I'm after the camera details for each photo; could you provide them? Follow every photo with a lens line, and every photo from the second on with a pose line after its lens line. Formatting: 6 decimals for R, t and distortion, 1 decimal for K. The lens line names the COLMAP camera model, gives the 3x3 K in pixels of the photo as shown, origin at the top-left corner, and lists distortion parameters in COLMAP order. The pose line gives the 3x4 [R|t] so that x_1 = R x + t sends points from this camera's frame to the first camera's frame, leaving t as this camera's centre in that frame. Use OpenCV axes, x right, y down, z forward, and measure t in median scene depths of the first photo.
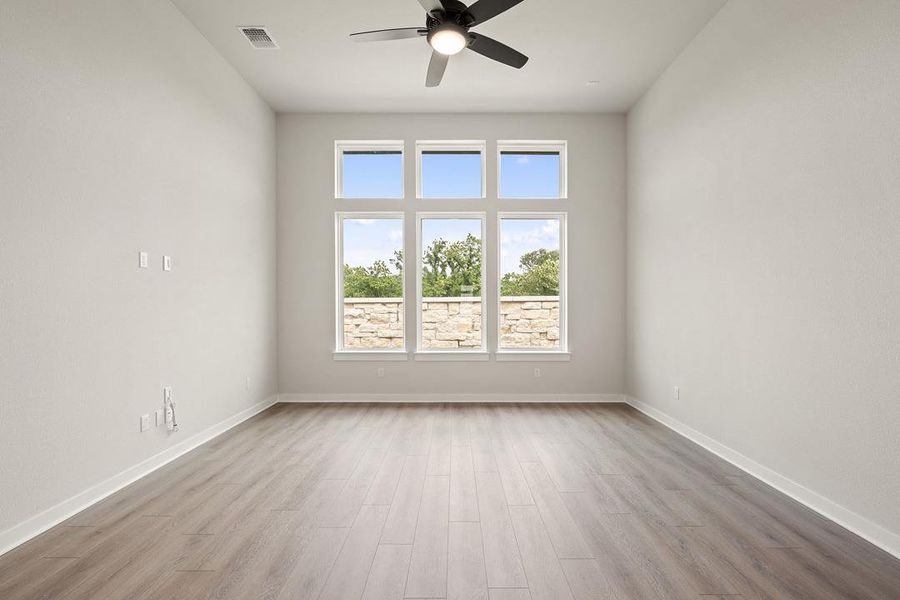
lens RADIAL K [[397.6, 0, 466.6], [0, 397.6, 305.1], [0, 0, 1]] dist [0.007730, 0.000044]
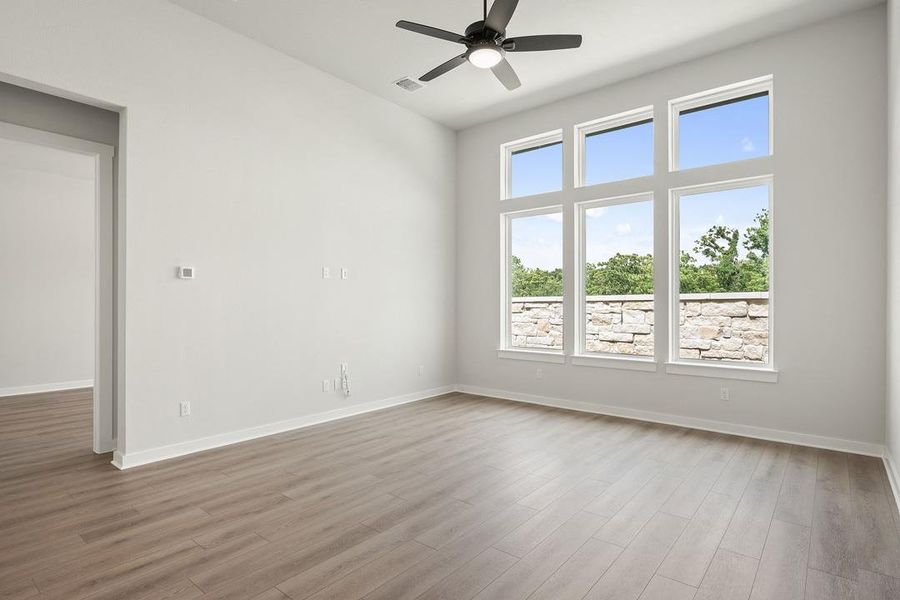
lens RADIAL K [[456.3, 0, 450.5], [0, 456.3, 300.5], [0, 0, 1]] dist [-0.005319, 0.000826]
pose [[0.777693, -0.003639, -0.628634, 0.312171], [-0.000589, 0.999979, -0.006517, -0.001171], [0.628644, 0.005439, 0.777674, 0.001429]]
